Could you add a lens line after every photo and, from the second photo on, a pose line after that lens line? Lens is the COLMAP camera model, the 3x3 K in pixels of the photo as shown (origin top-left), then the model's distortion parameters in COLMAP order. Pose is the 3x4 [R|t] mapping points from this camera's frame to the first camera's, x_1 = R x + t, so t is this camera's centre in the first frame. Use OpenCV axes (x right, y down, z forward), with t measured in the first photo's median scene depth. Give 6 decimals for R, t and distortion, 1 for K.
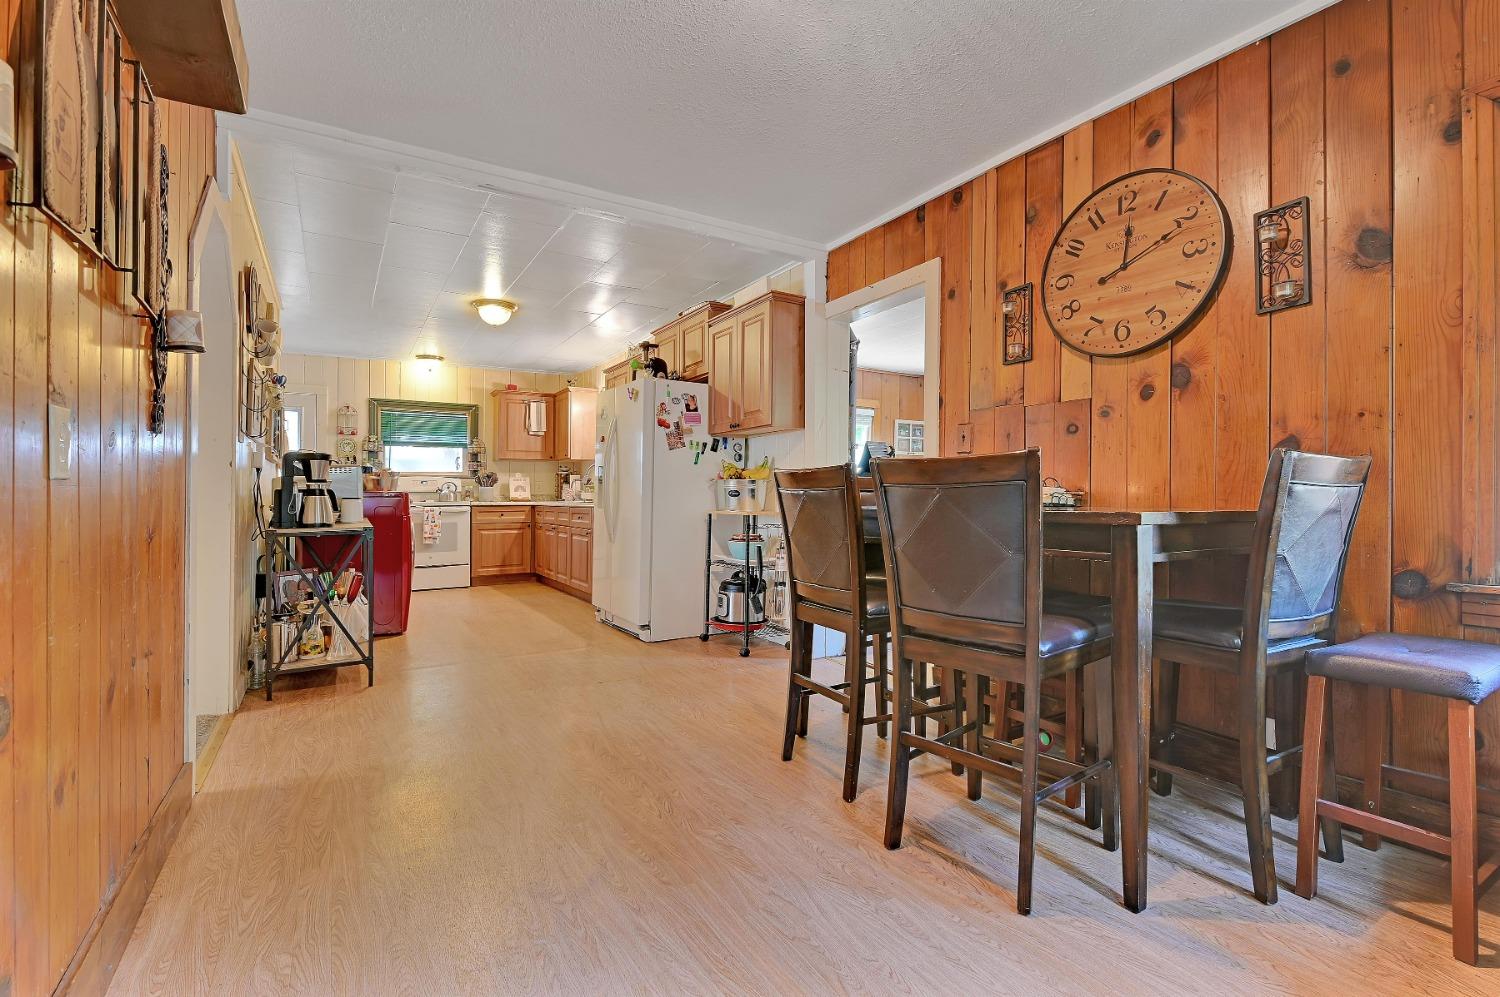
lens RADIAL K [[670.3, 0, 753.4], [0, 670.3, 483.5], [0, 0, 1]] dist [-0.000420, -0.003962]
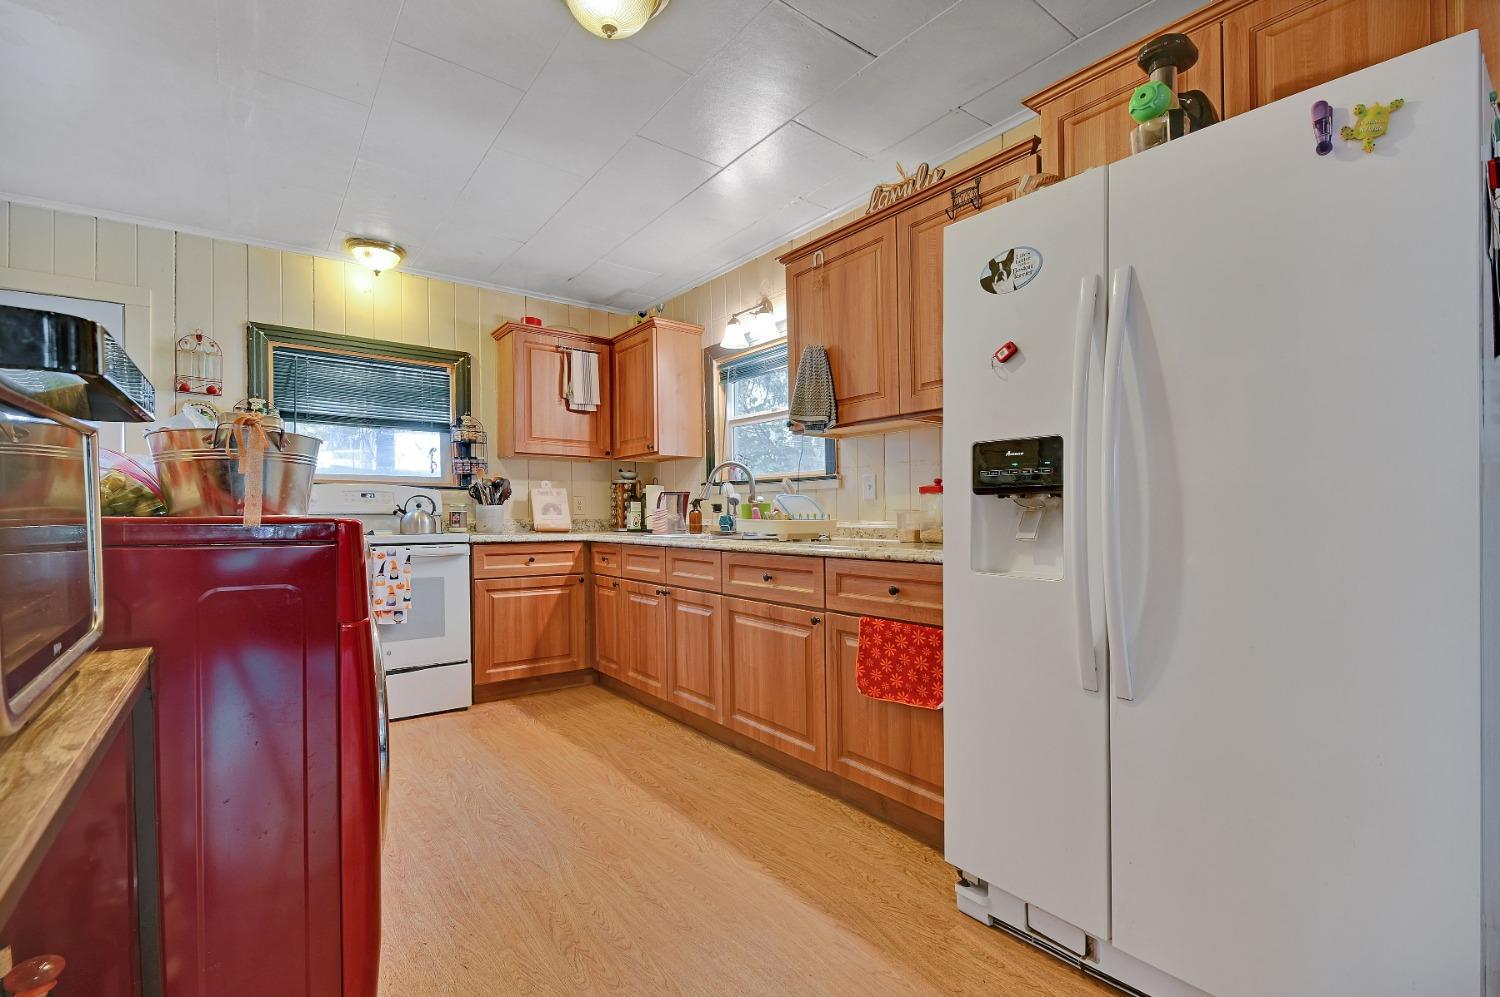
lens RADIAL K [[670.3, 0, 758.9], [0, 670.3, 527.9], [0, 0, 1]] dist [-0.000420, -0.003962]
pose [[0.993929, 0.000509, 0.110026, -0.245940], [-0.003901, 0.999524, 0.030615, 0.005561], [-0.109958, -0.030858, 0.993457, 0.450174]]
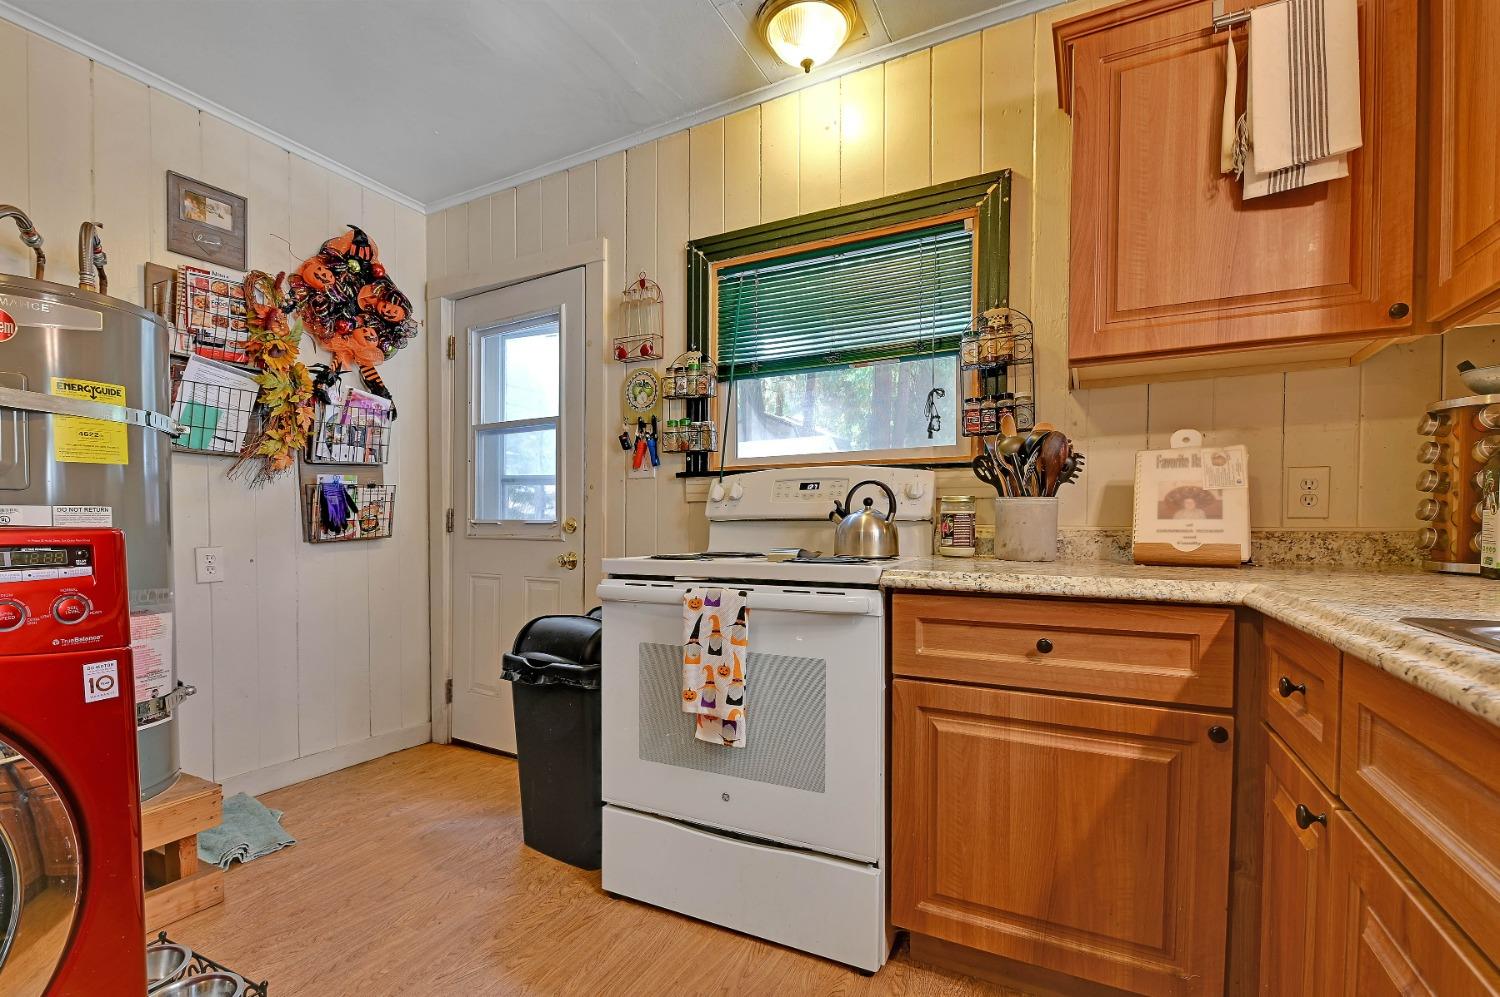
lens RADIAL K [[670.3, 0, 745.4], [0, 670.3, 553.5], [0, 0, 1]] dist [-0.000420, -0.003962]
pose [[0.523216, 0.042088, -0.851160, -0.251424], [0.012131, 0.998311, 0.056821, 0.009831], [0.852114, -0.040055, 0.521822, 0.798143]]
